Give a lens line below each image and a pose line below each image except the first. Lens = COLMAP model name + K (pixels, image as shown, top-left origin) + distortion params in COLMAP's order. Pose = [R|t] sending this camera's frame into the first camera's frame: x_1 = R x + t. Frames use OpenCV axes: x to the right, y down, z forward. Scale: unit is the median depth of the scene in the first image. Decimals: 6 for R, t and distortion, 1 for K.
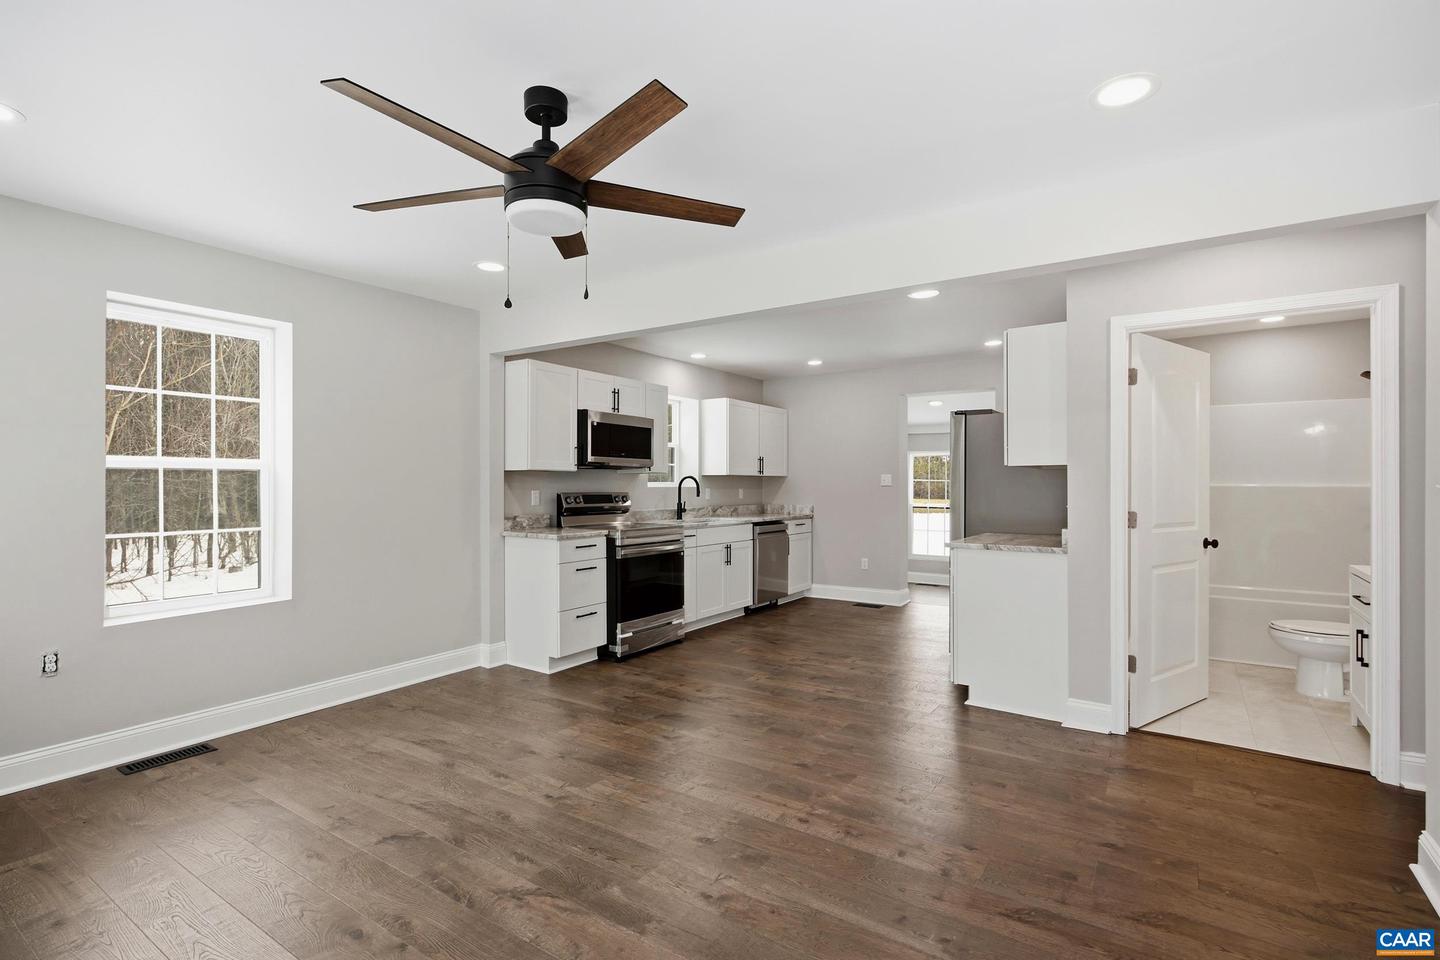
lens RADIAL K [[693.0, 0, 727.7], [0, 693.0, 487.1], [0, 0, 1]] dist [0.001397, 0.000036]
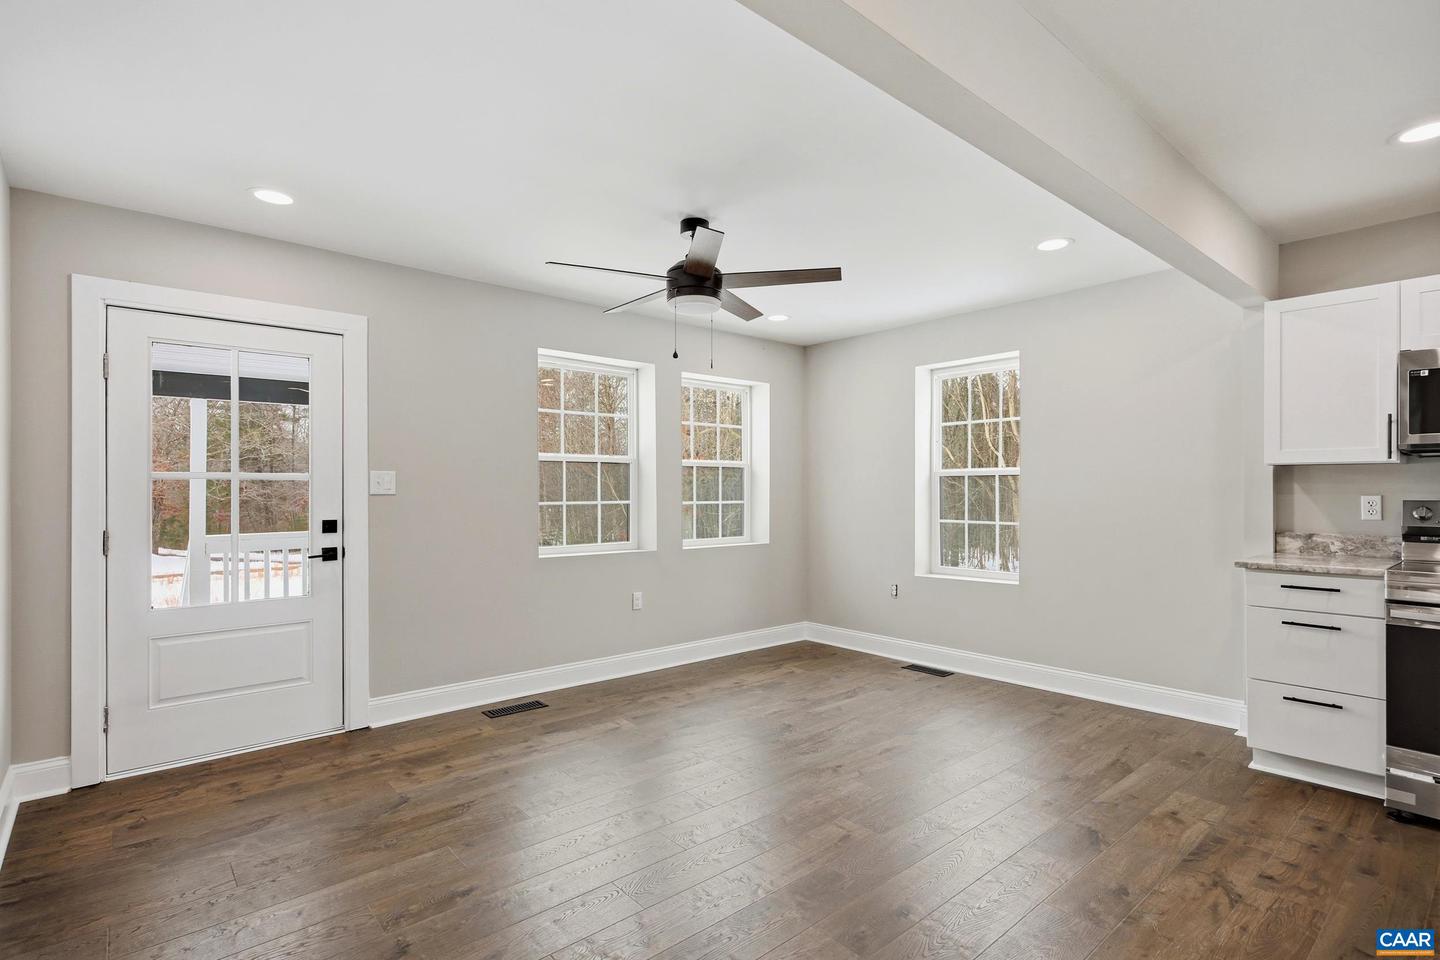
lens RADIAL K [[693.0, 0, 722.3], [0, 693.0, 489.2], [0, 0, 1]] dist [0.001397, 0.000036]
pose [[-0.273753, -0.000732, -0.961800, 0.489927], [-0.001451, 0.999999, -0.000348, 0.000024], [0.961799, 0.001300, -0.273754, 0.634940]]
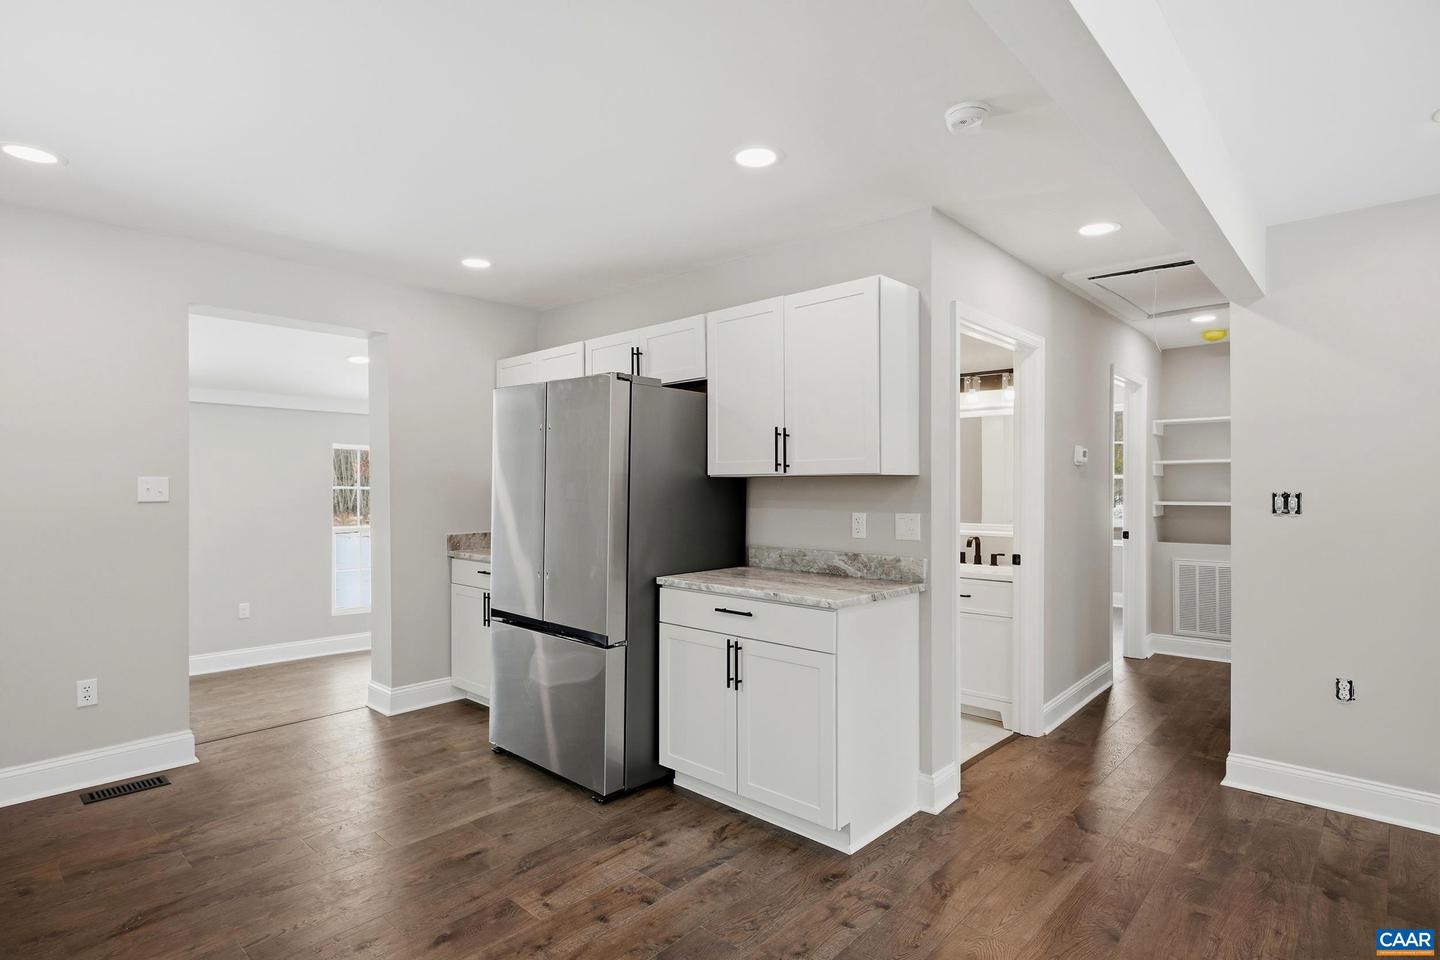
lens RADIAL K [[724.3, 0, 753.6], [0, 724.3, 492.5], [0, 0, 1]] dist [0.005617, -0.000965]
pose [[0.141520, -0.007953, 0.989903, -0.252127], [0.002836, 0.999967, 0.007629, -0.014689], [-0.989931, 0.001727, 0.141538, 0.796223]]
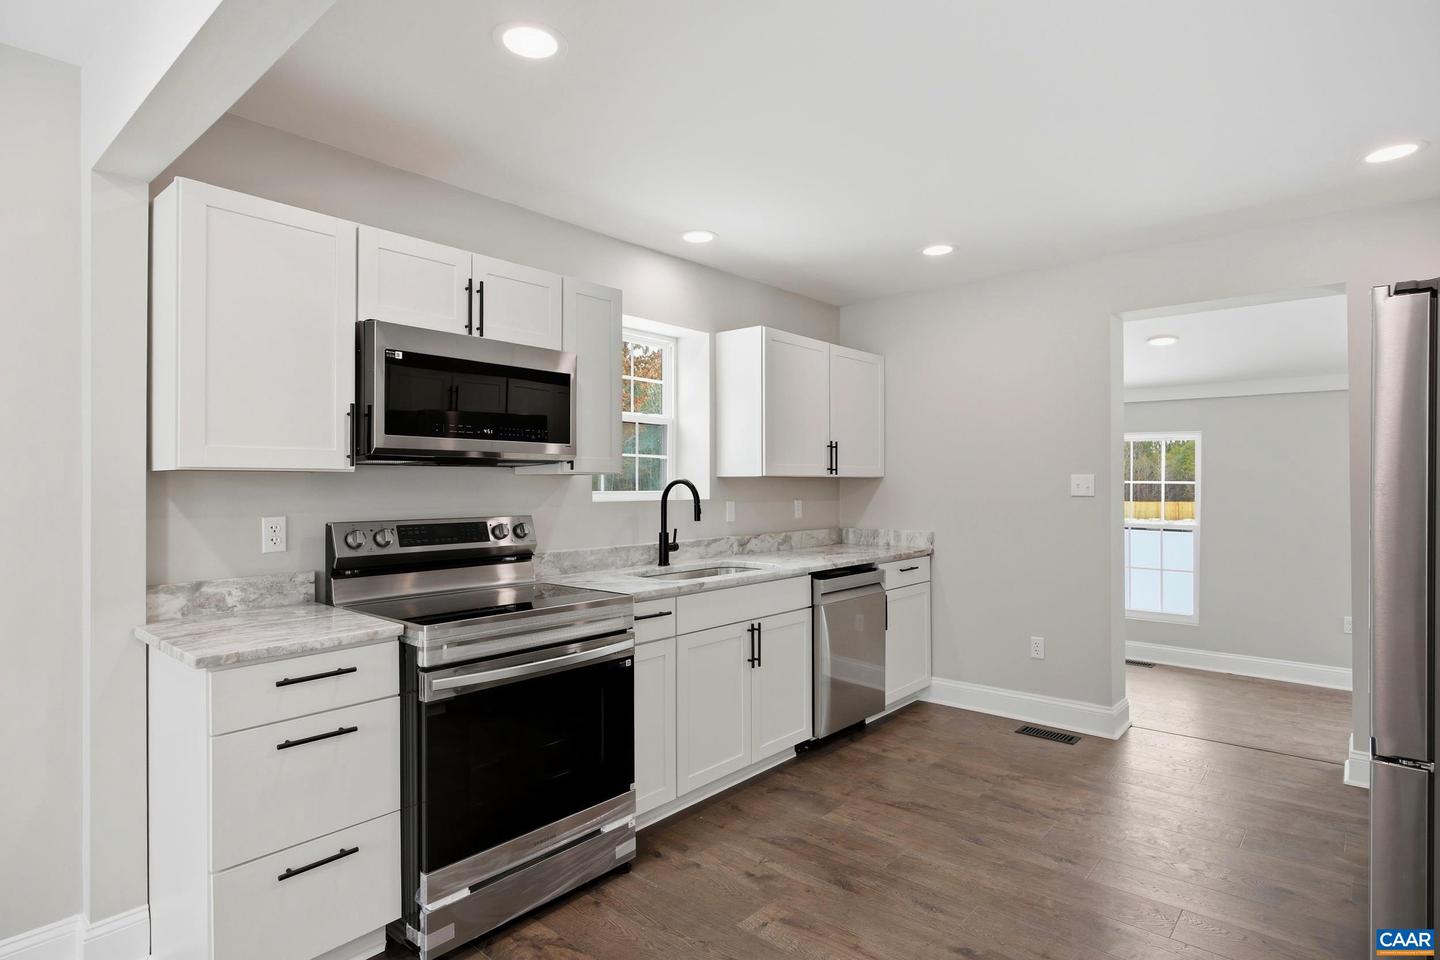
lens RADIAL K [[764.4, 0, 724.5], [0, 764.4, 482.0], [0, 0, 1]] dist [0.001407, -0.000497]
pose [[0.991782, -0.000906, -0.127938, 0.058454], [0.000526, 0.999995, -0.003006, -0.015643], [0.127941, 0.002914, 0.991778, 0.590196]]
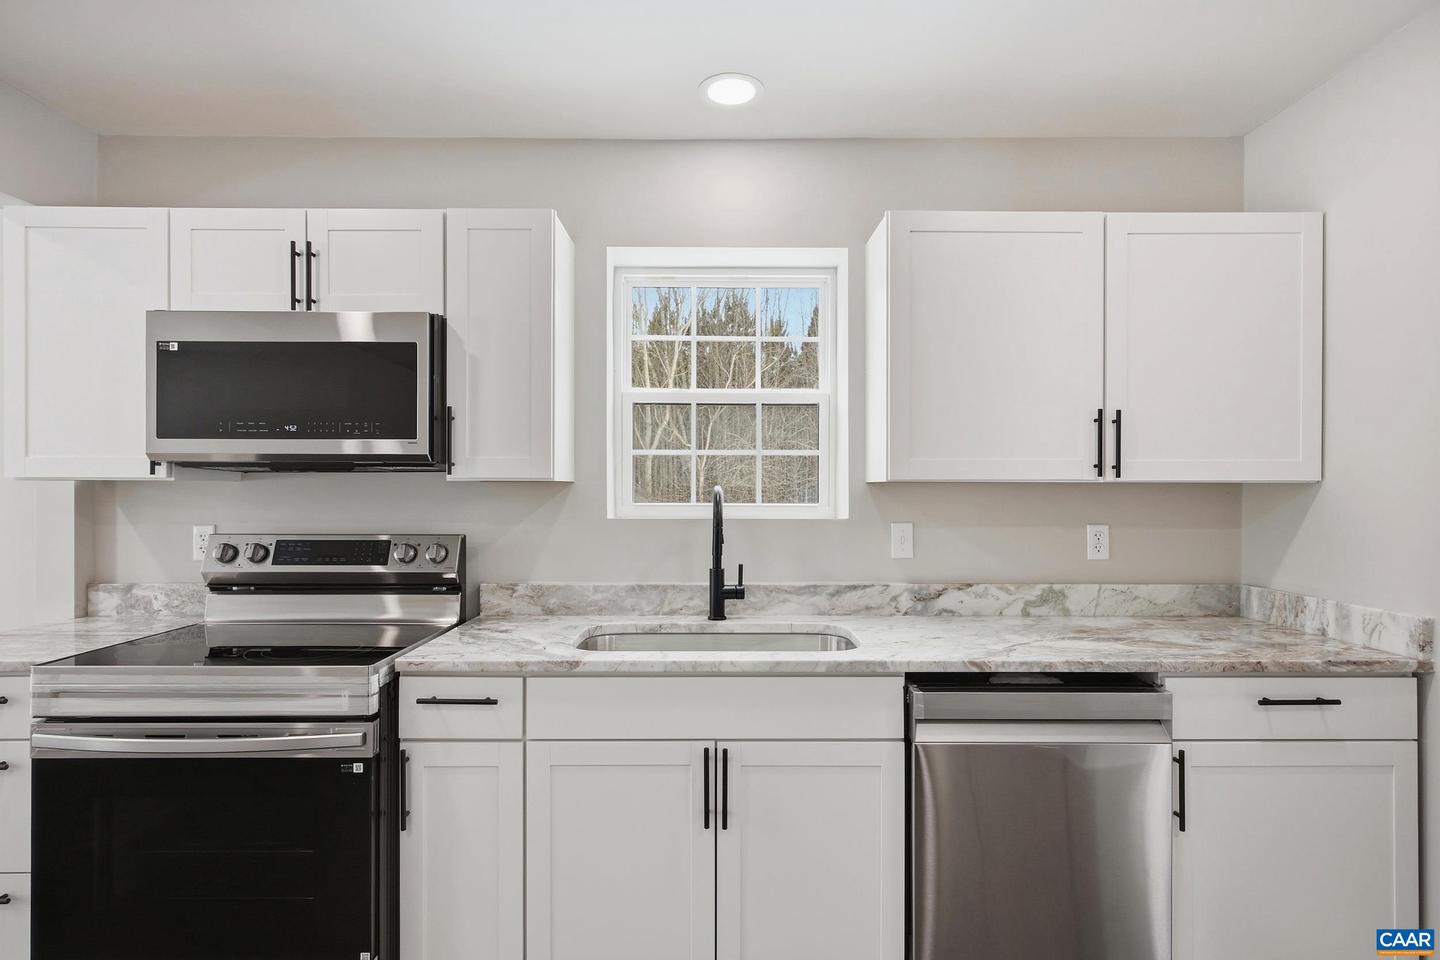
lens RADIAL K [[764.4, 0, 730.2], [0, 764.4, 484.8], [0, 0, 1]] dist [0.001407, -0.000497]
pose [[0.555549, -0.000227, -0.831484, 0.302520], [-0.002719, 0.999994, -0.002090, -0.020730], [0.831479, 0.003421, 0.555545, 1.041702]]
